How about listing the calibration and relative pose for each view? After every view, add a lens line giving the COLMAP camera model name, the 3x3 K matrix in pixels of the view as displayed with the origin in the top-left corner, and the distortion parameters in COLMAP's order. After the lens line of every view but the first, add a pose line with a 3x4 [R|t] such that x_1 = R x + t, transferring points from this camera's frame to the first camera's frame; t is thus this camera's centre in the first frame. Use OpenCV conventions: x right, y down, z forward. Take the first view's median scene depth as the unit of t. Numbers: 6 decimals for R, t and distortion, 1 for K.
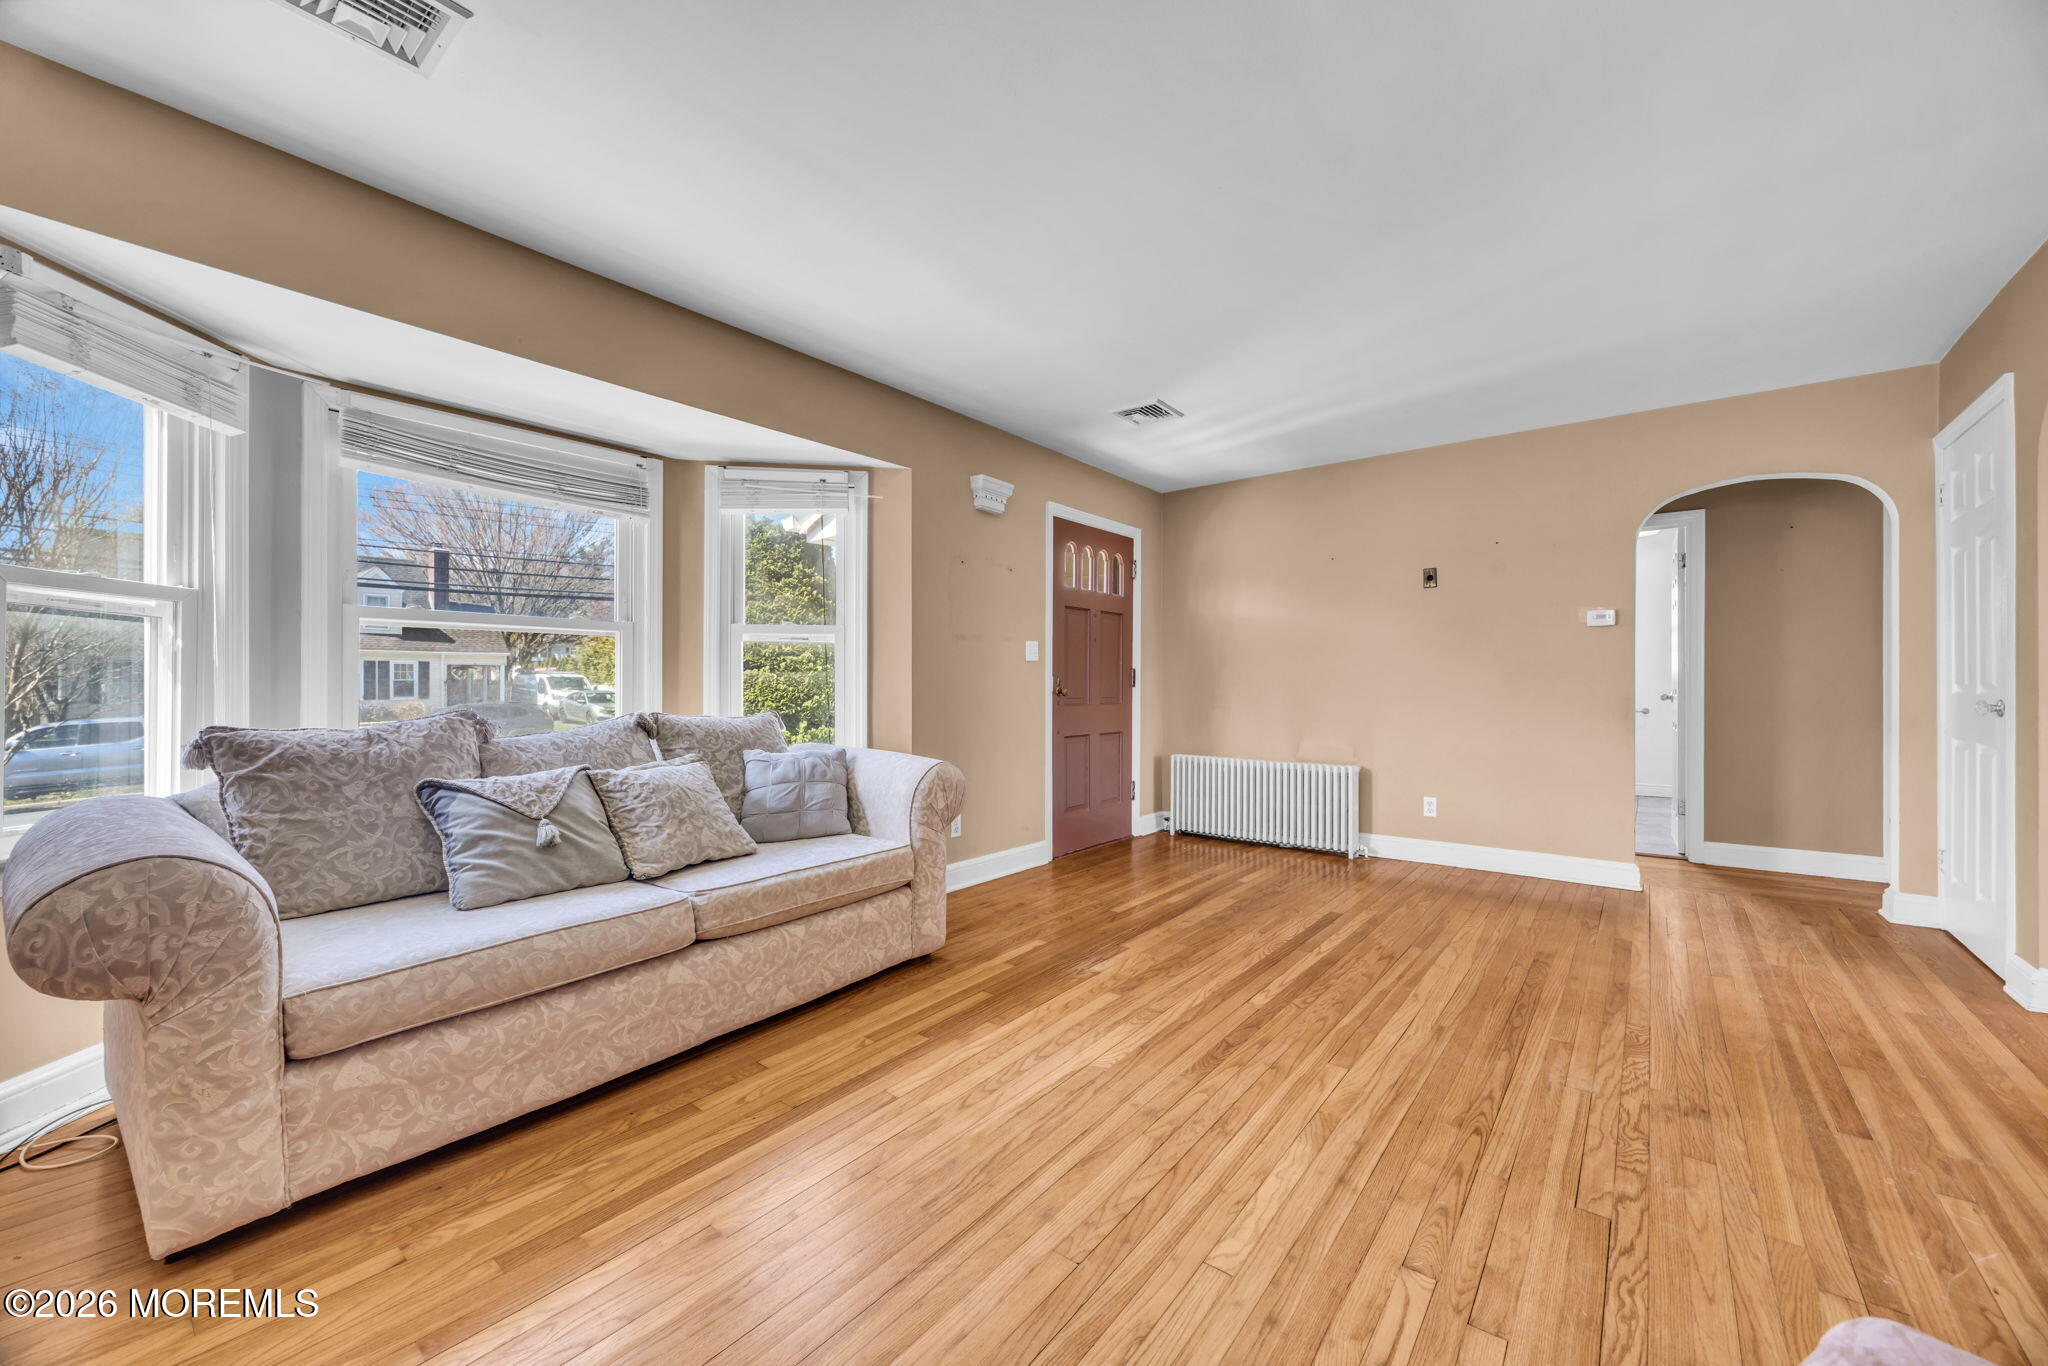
lens RADIAL K [[785.7, 0, 1034.7], [0, 785.7, 684.1], [0, 0, 1]] dist [0.001103, -0.000074]
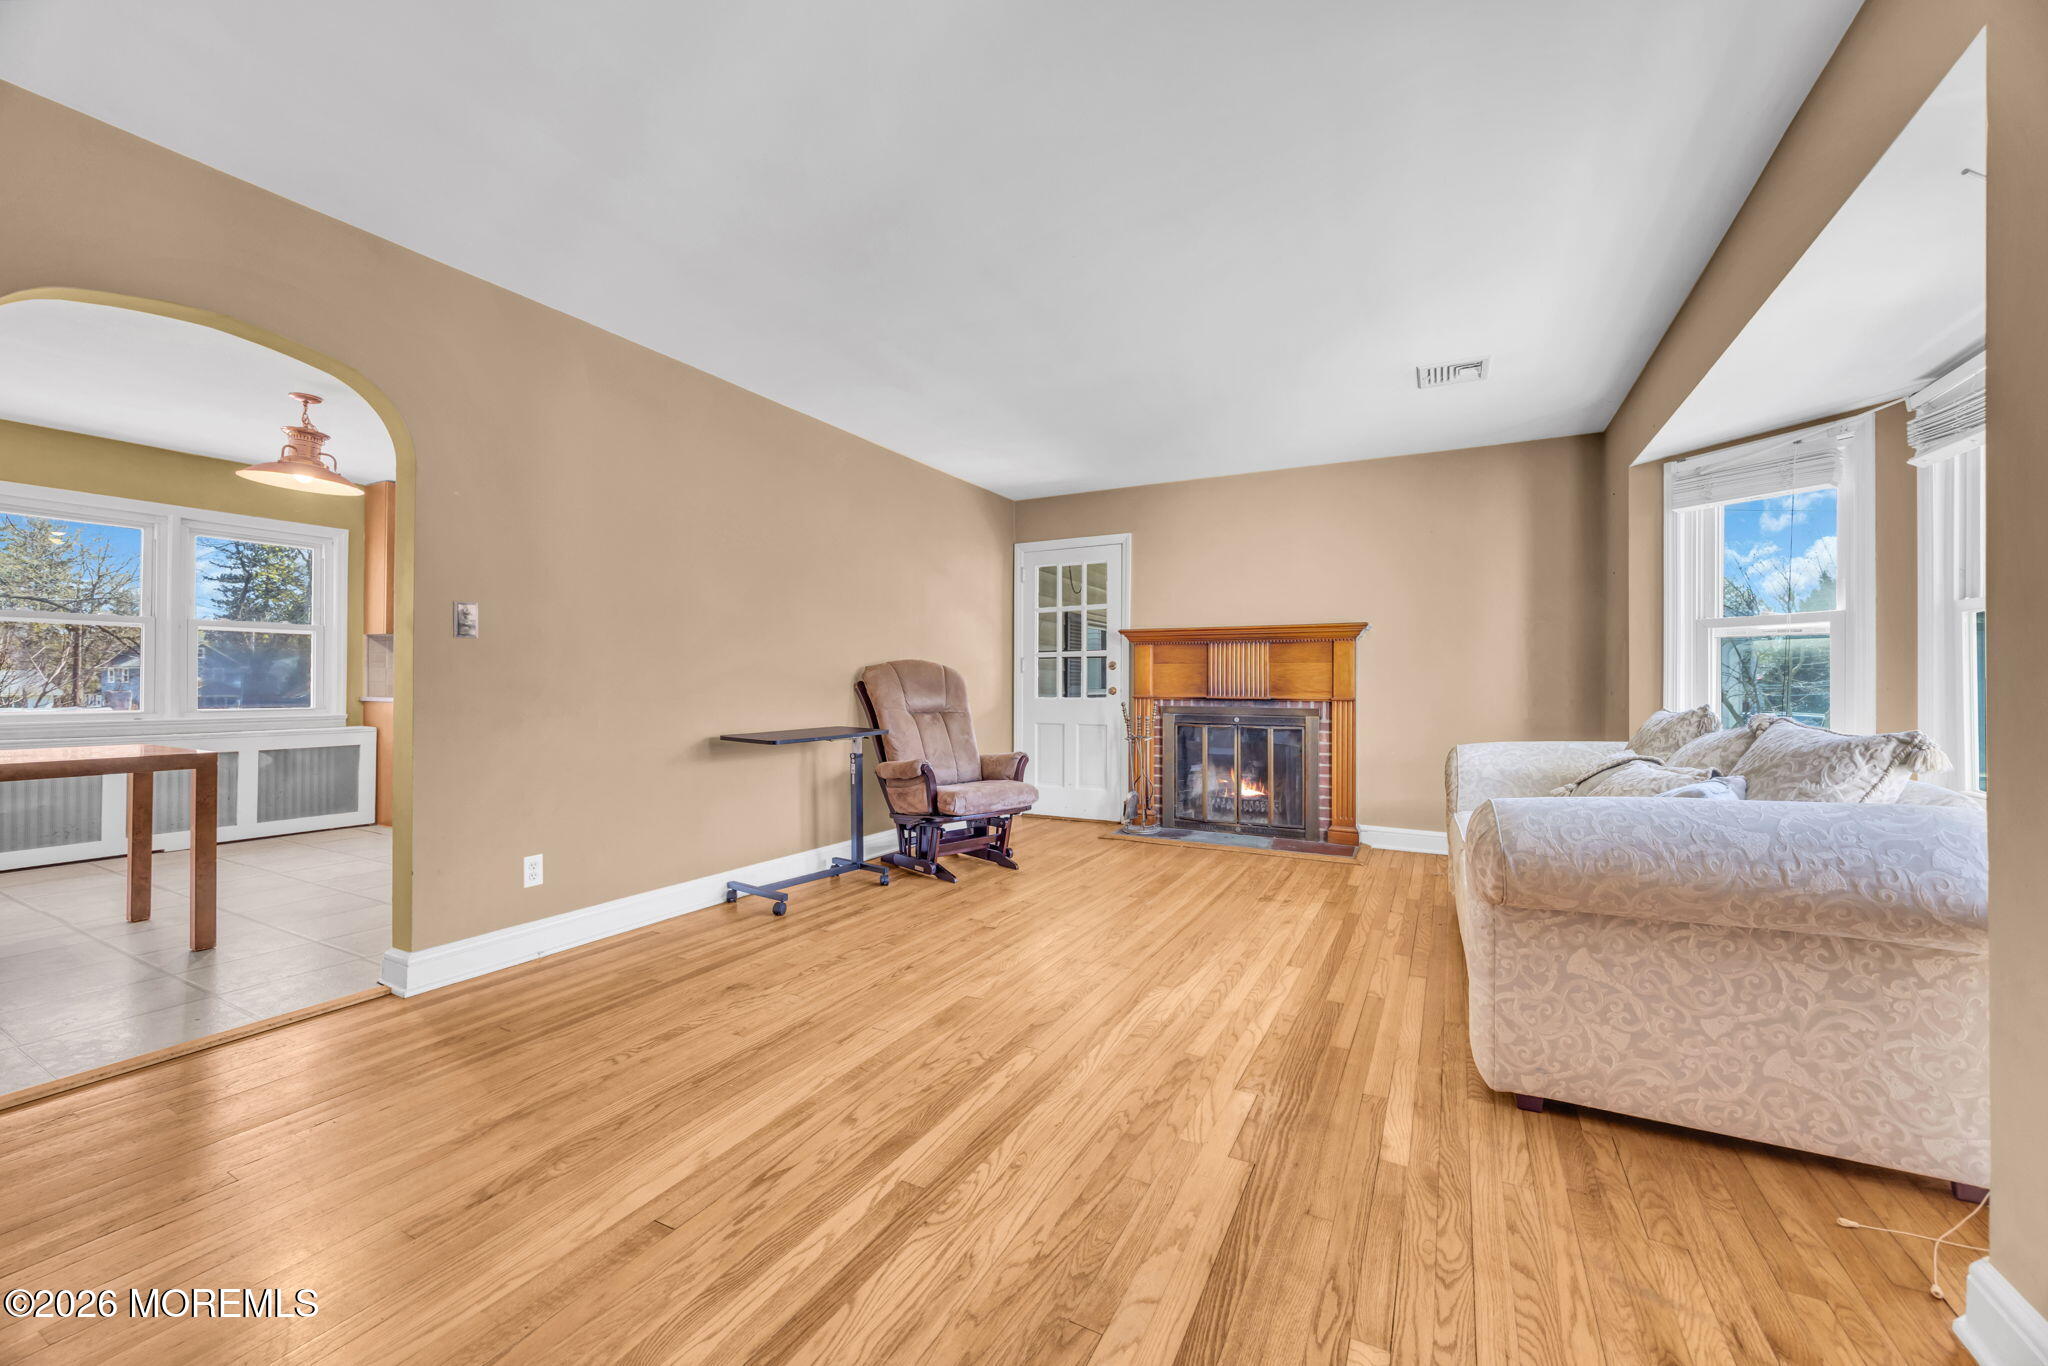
lens RADIAL K [[780.5, 0, 1034.9], [0, 780.5, 675.8], [0, 0, 1]] dist [-0.001551, 0.000014]
pose [[-0.983912, -0.004271, -0.178603, 0.448439], [-0.002148, 0.999925, -0.012077, 0.007463], [0.178641, -0.011499, -0.983847, 1.929832]]
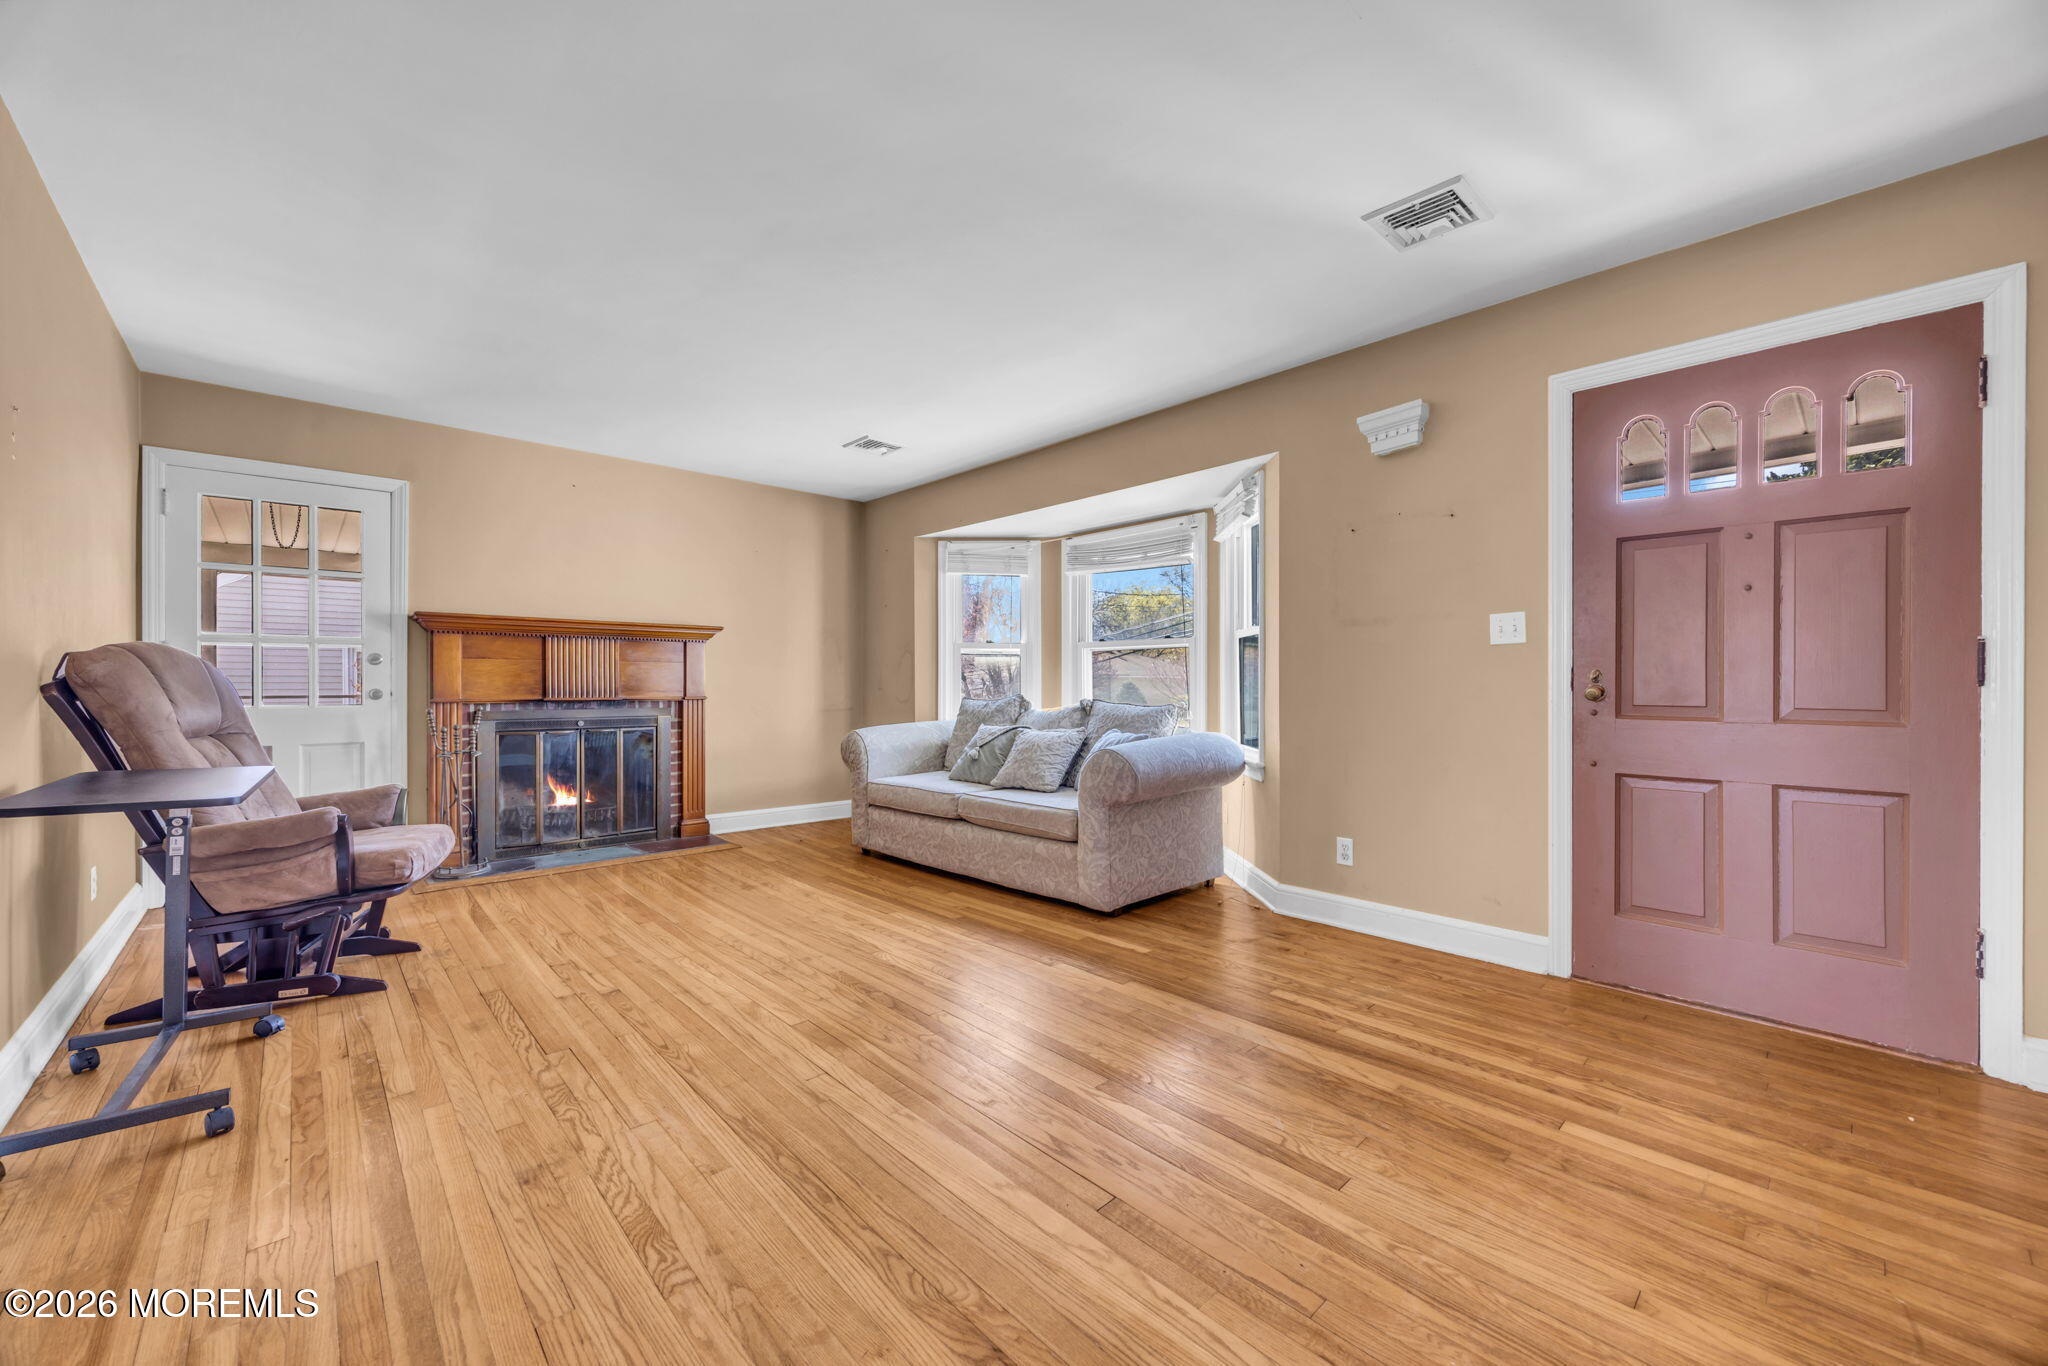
lens RADIAL K [[785.9, 0, 1031.3], [0, 785.9, 678.9], [0, 0, 1]] dist [-0.000356, 0.000033]
pose [[-0.151999, -0.005365, -0.988366, 1.266145], [0.002477, 0.999980, -0.005809, 0.004416], [0.988378, -0.003332, -0.151983, 1.314359]]
